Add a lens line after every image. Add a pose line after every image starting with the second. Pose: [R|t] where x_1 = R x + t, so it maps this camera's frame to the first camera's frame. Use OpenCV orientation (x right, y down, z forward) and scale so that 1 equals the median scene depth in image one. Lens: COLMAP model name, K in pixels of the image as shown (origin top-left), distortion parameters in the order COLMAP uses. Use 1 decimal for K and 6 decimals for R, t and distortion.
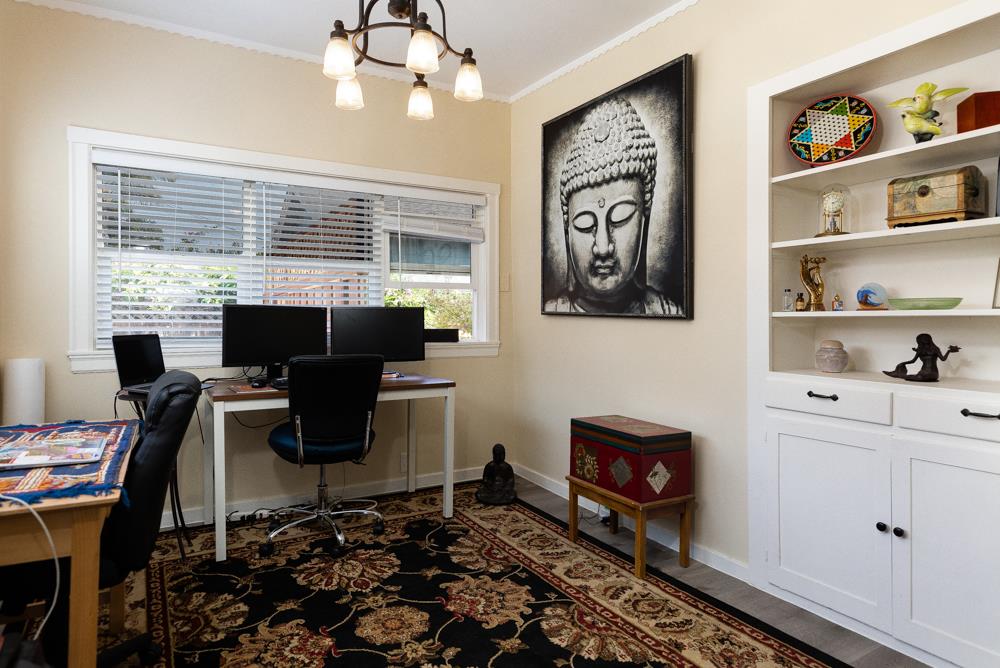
lens RADIAL K [[579.6, 0, 500.0], [0, 579.6, 334.0], [0, 0, 1]] dist [0.001850, 0.000146]
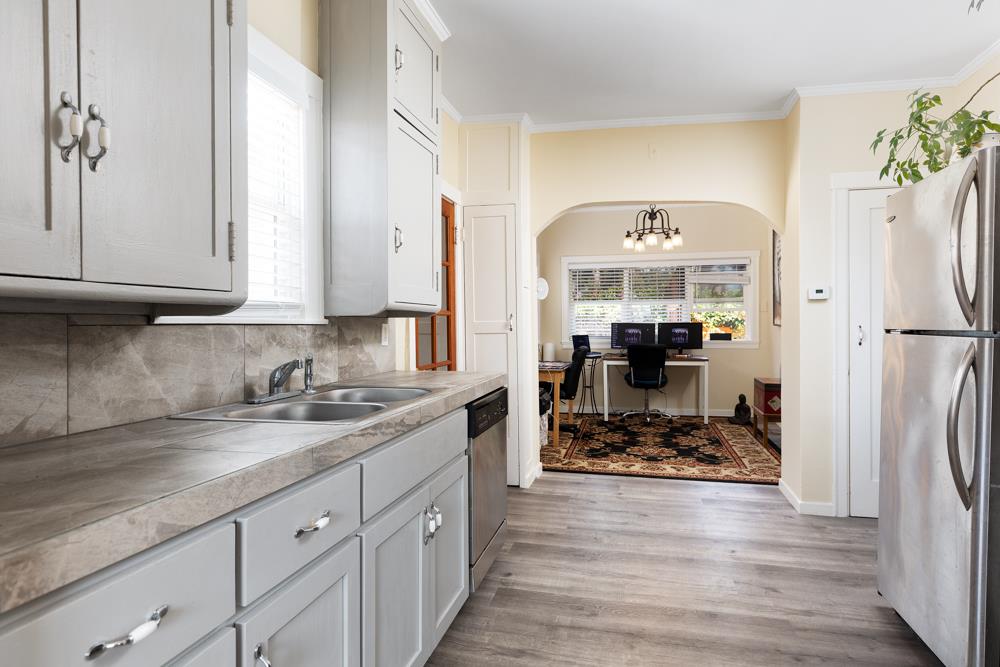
lens RADIAL K [[579.6, 0, 500.0], [0, 579.6, 333.5], [0, 0, 1]] dist [0.001850, 0.000146]
pose [[0.703938, 0.004916, -0.710244, 0.870512], [-0.006624, 0.999978, 0.000357, -0.004558], [0.710230, 0.004453, 0.703955, -0.991207]]
